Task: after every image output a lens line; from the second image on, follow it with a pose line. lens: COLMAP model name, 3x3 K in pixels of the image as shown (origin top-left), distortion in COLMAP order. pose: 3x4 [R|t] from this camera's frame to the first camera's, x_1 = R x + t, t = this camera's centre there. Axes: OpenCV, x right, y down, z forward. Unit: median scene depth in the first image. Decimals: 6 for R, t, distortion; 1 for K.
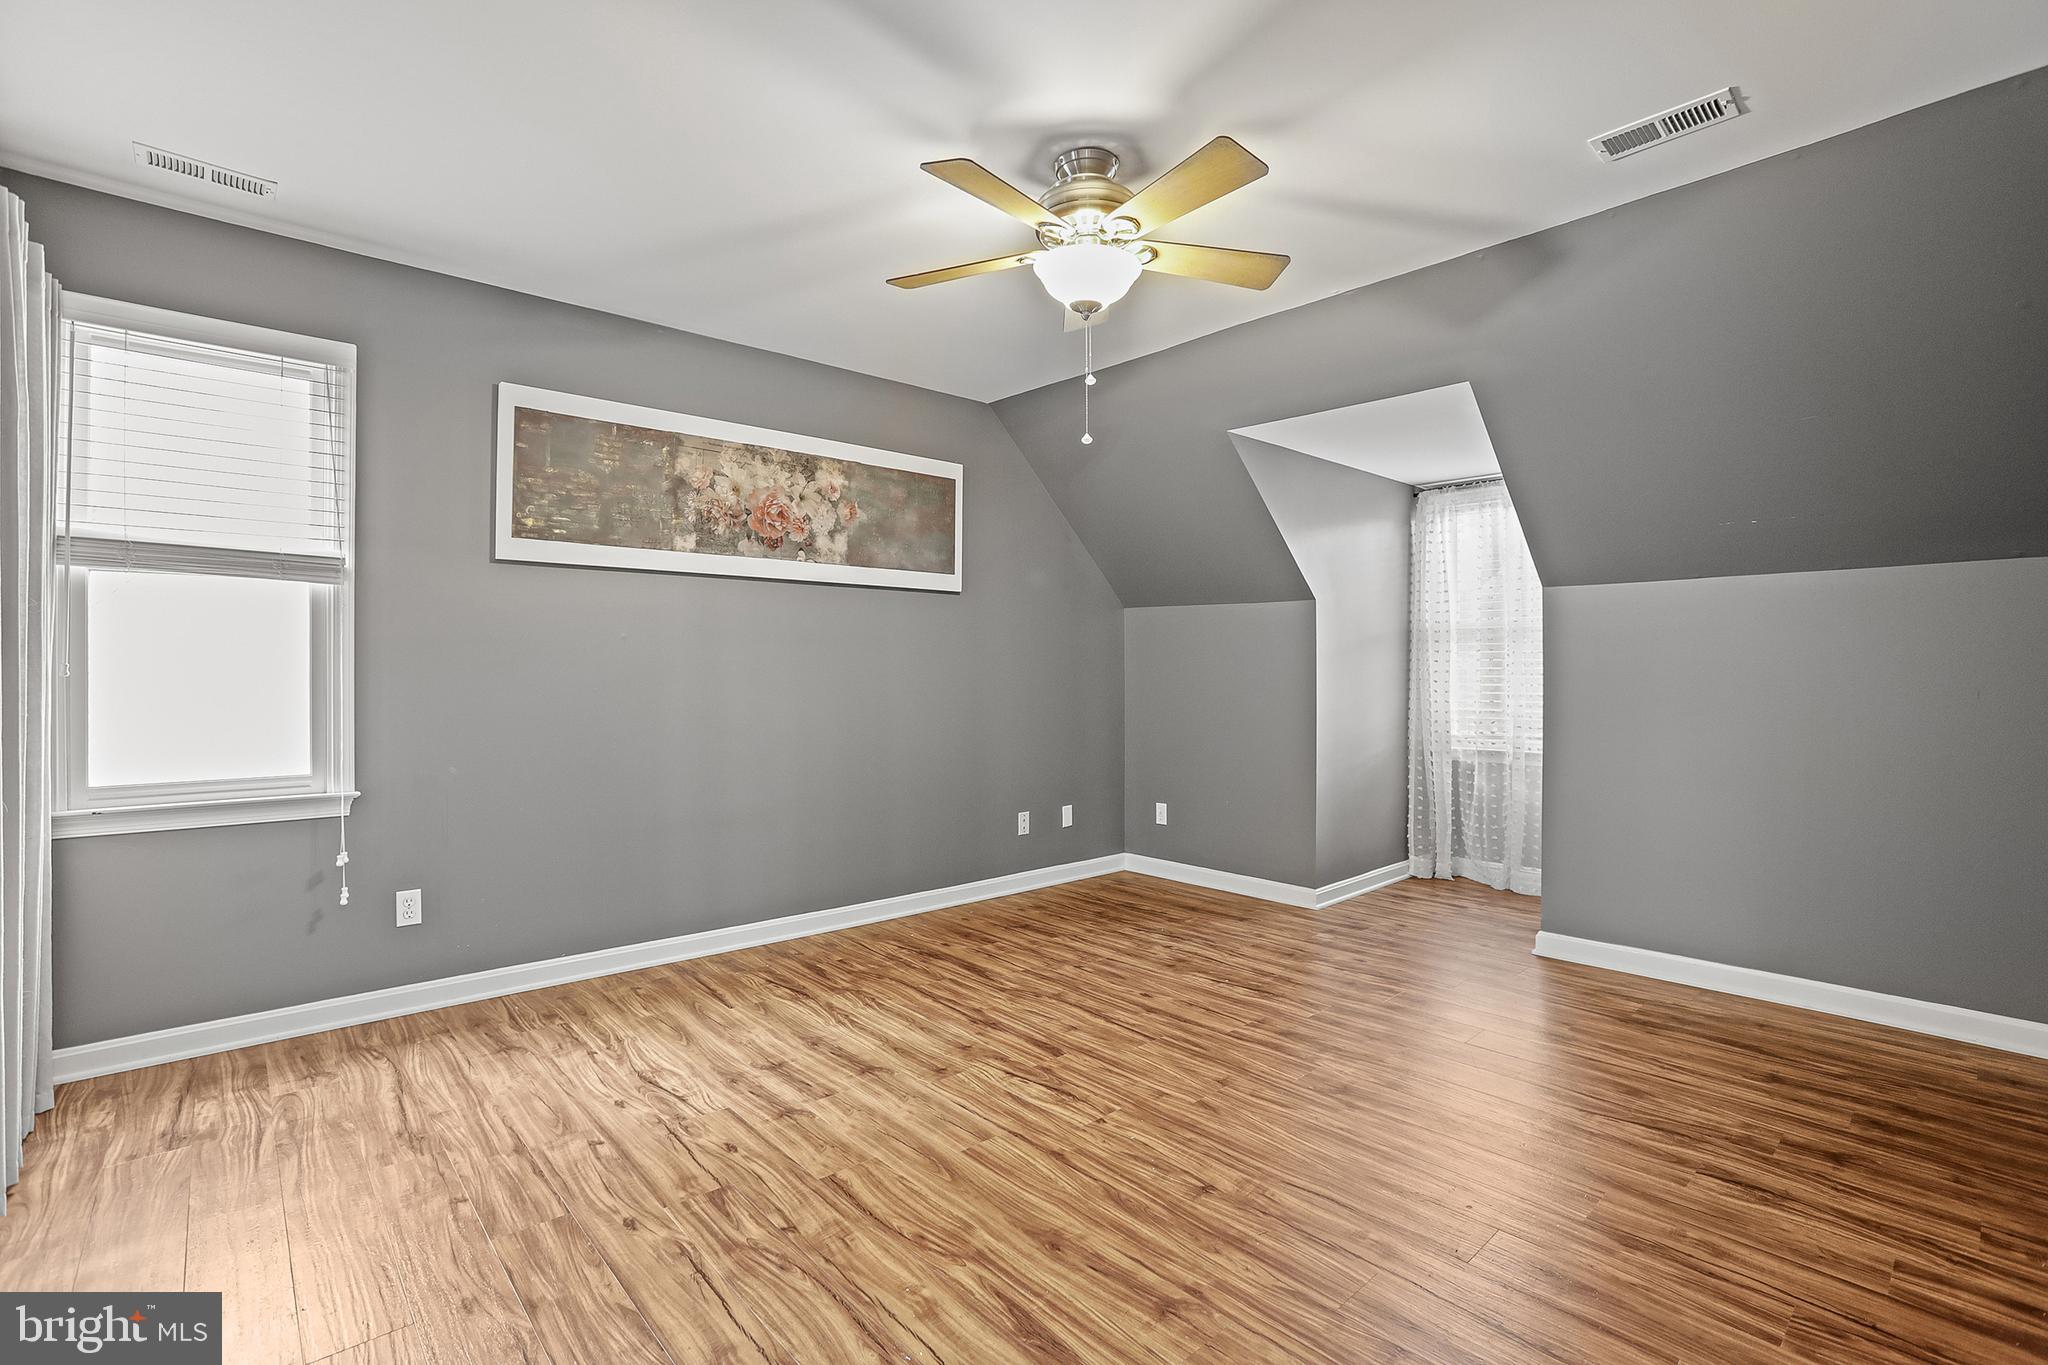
lens RADIAL K [[936.8, 0, 1015.8], [0, 936.8, 670.1], [0, 0, 1]] dist [-0.078401, 0.031811]
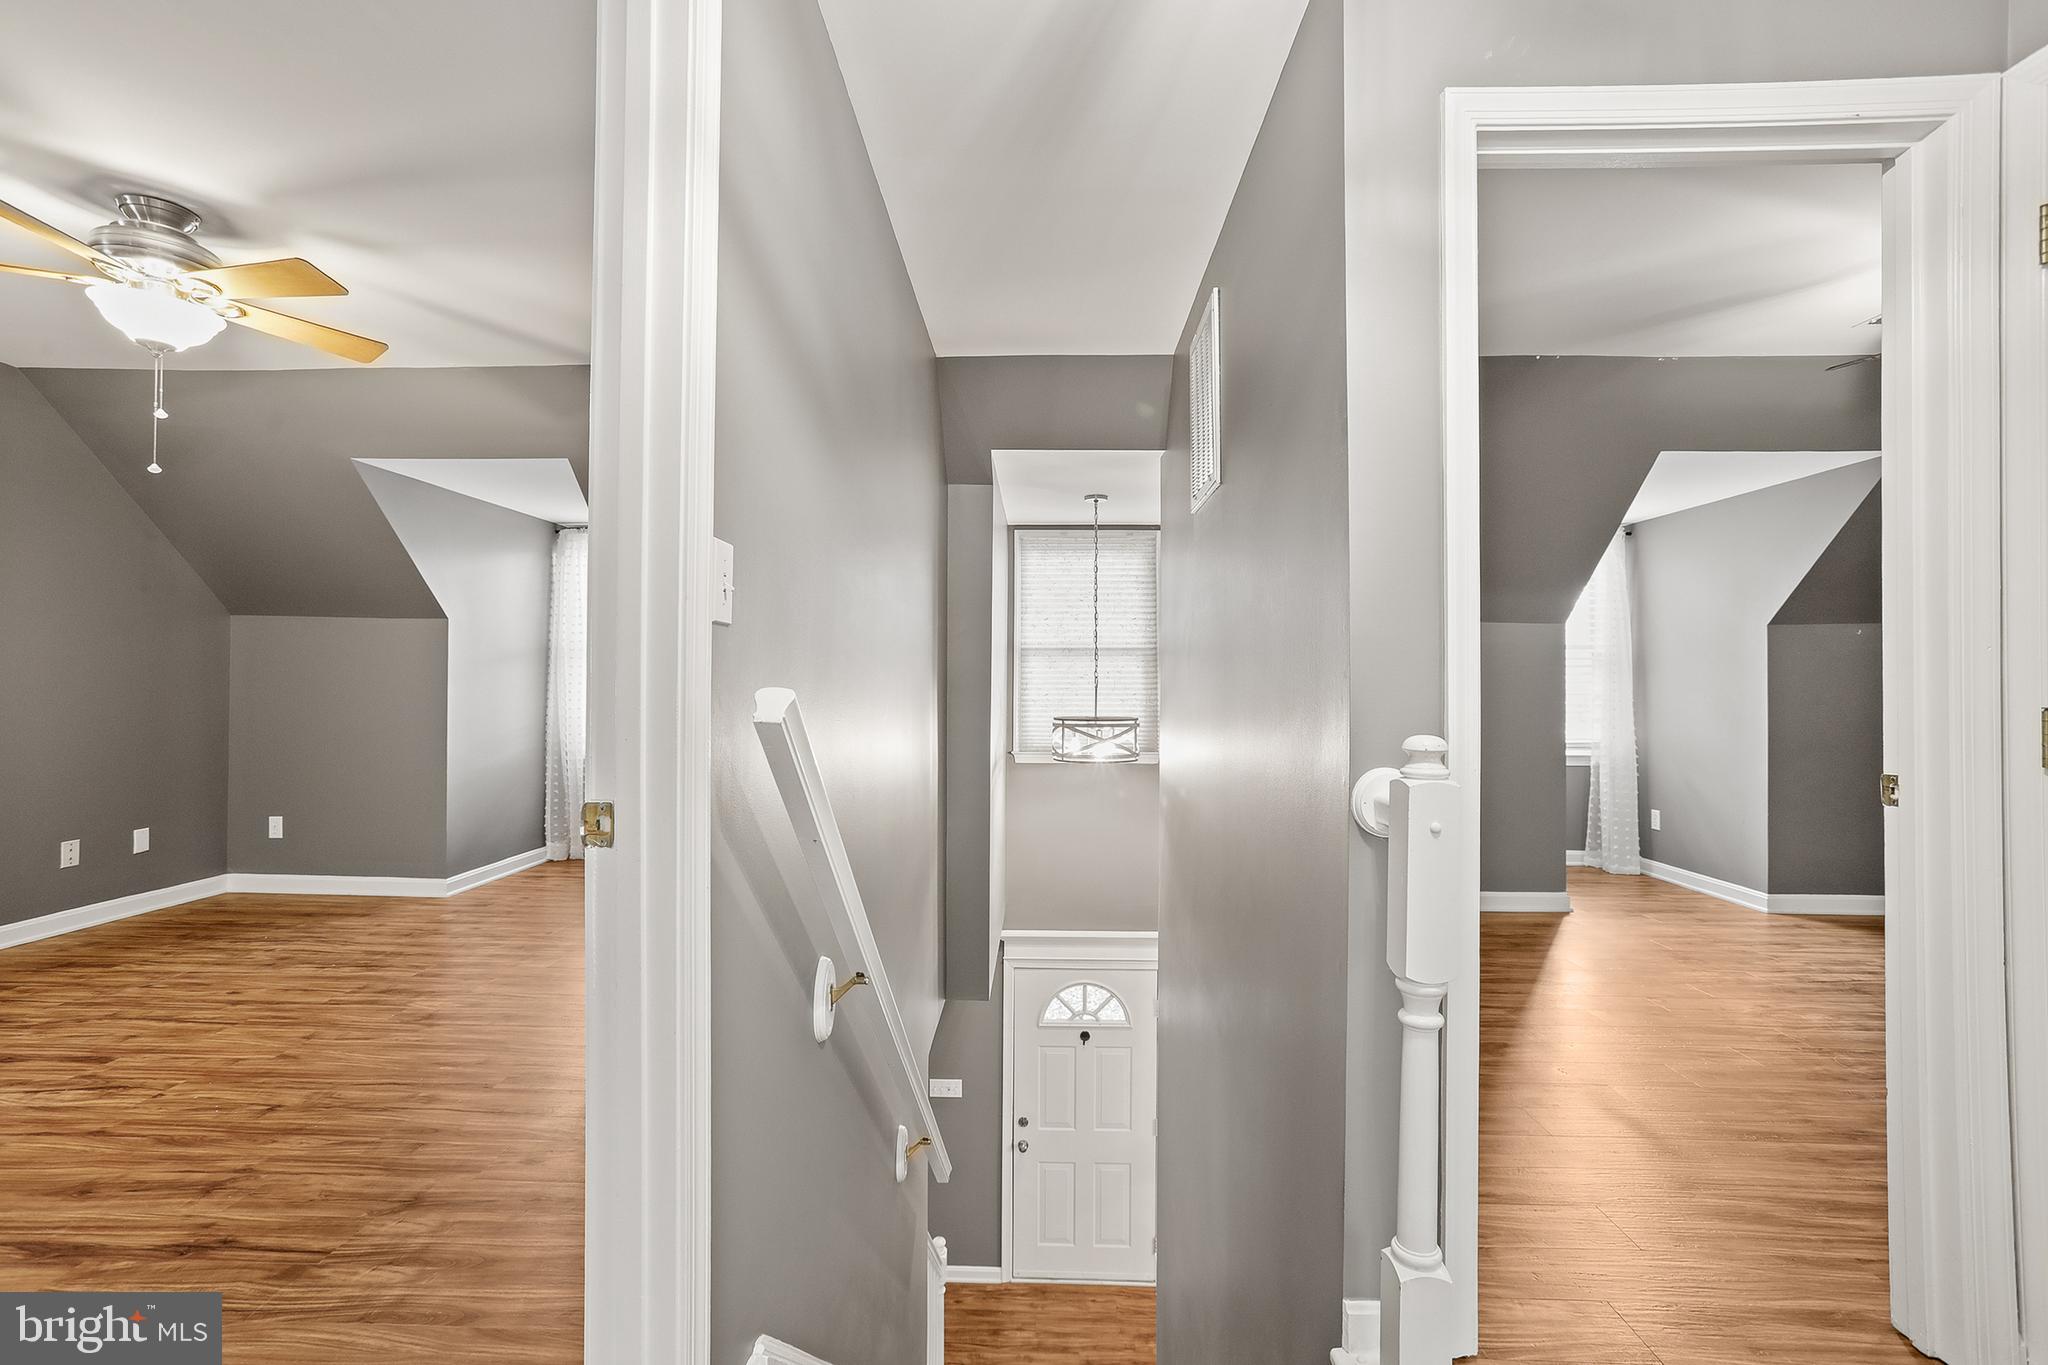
lens RADIAL K [[914.5, 0, 1021.1], [0, 914.5, 671.0], [0, 0, 1]] dist [-0.039828, 0.020488]
pose [[0.686994, 0.015563, 0.726497, 0.012963], [-0.006751, 0.999864, -0.015036, -0.001785], [-0.726632, 0.005425, 0.687005, -0.415272]]
